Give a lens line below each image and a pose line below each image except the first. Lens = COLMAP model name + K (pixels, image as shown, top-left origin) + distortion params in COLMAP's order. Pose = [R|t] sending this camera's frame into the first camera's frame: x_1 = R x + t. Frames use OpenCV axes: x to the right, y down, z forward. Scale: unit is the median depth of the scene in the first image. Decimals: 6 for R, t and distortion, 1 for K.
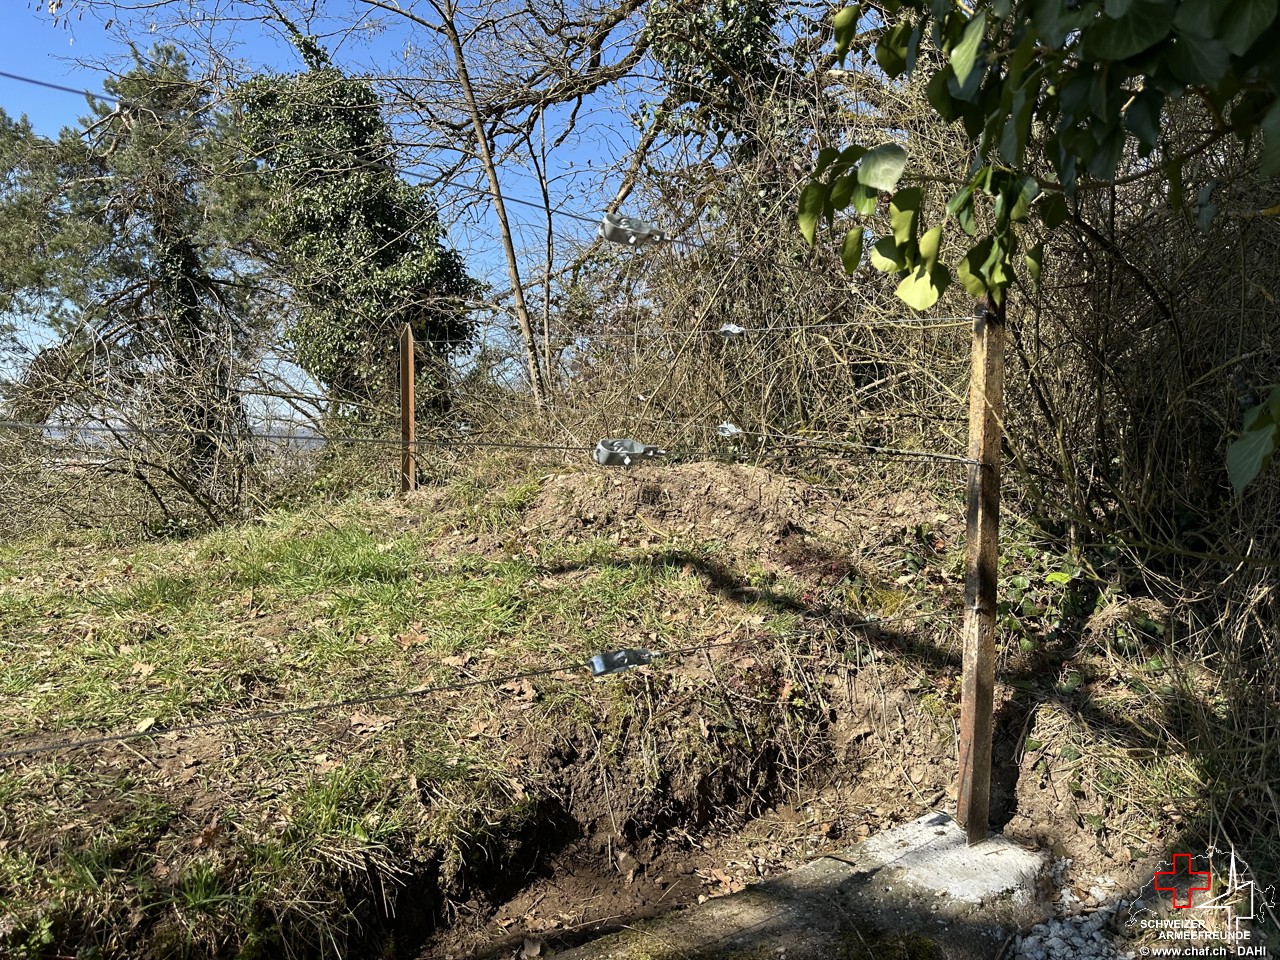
lens RADIAL K [[878.4, 0, 640.0], [0, 878.4, 480.0], [0, 0, 1]] dist [0.136290, -0.183647]
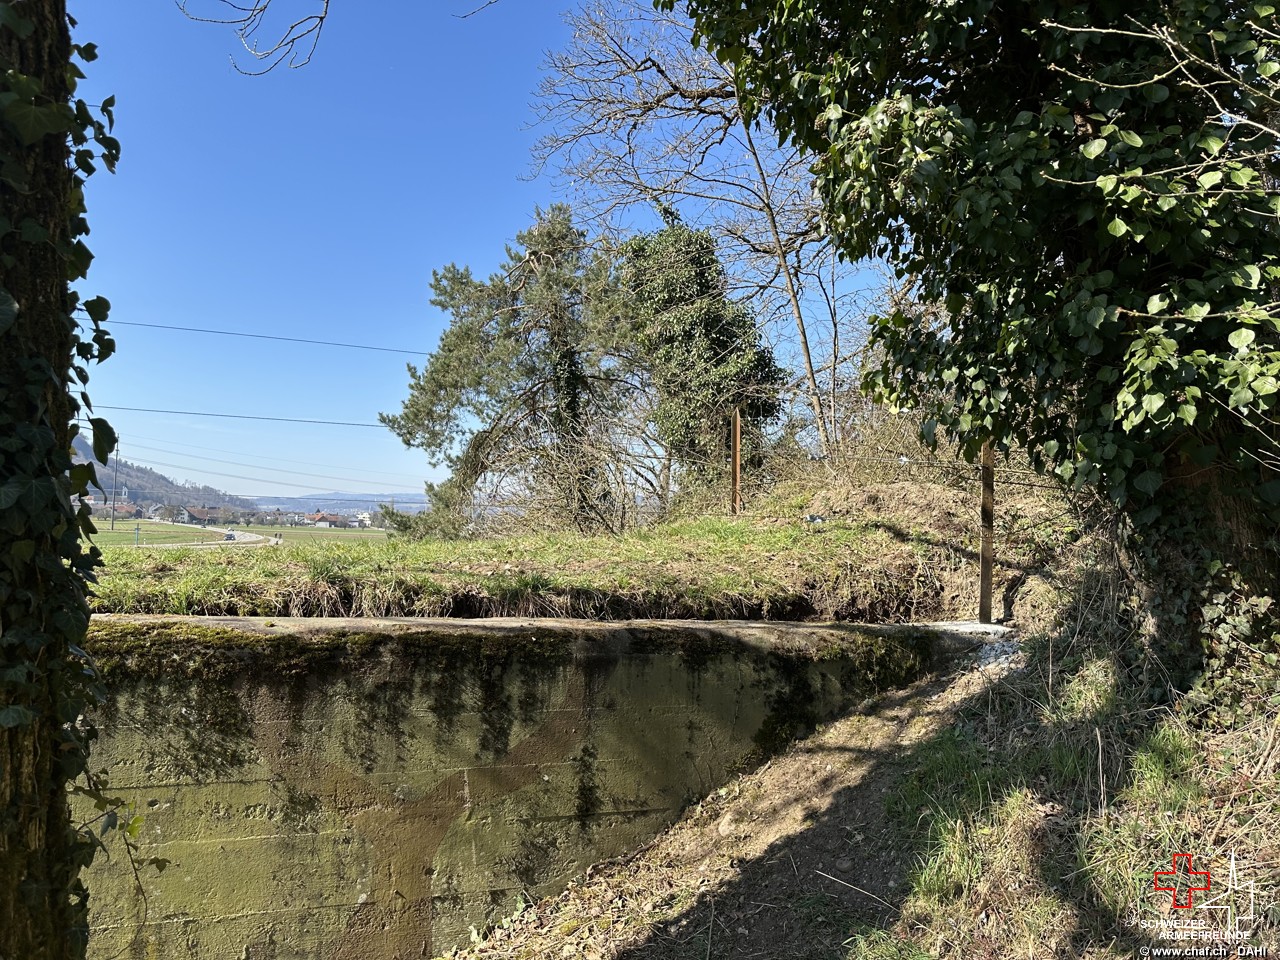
lens RADIAL K [[878.4, 0, 640.0], [0, 878.4, 480.0], [0, 0, 1]] dist [0.136290, -0.183647]
pose [[0.940298, -0.011300, -0.340166, 0.070057], [-0.014528, 0.997205, -0.073286, 0.045240], [0.340043, 0.073852, 0.937505, -0.338973]]
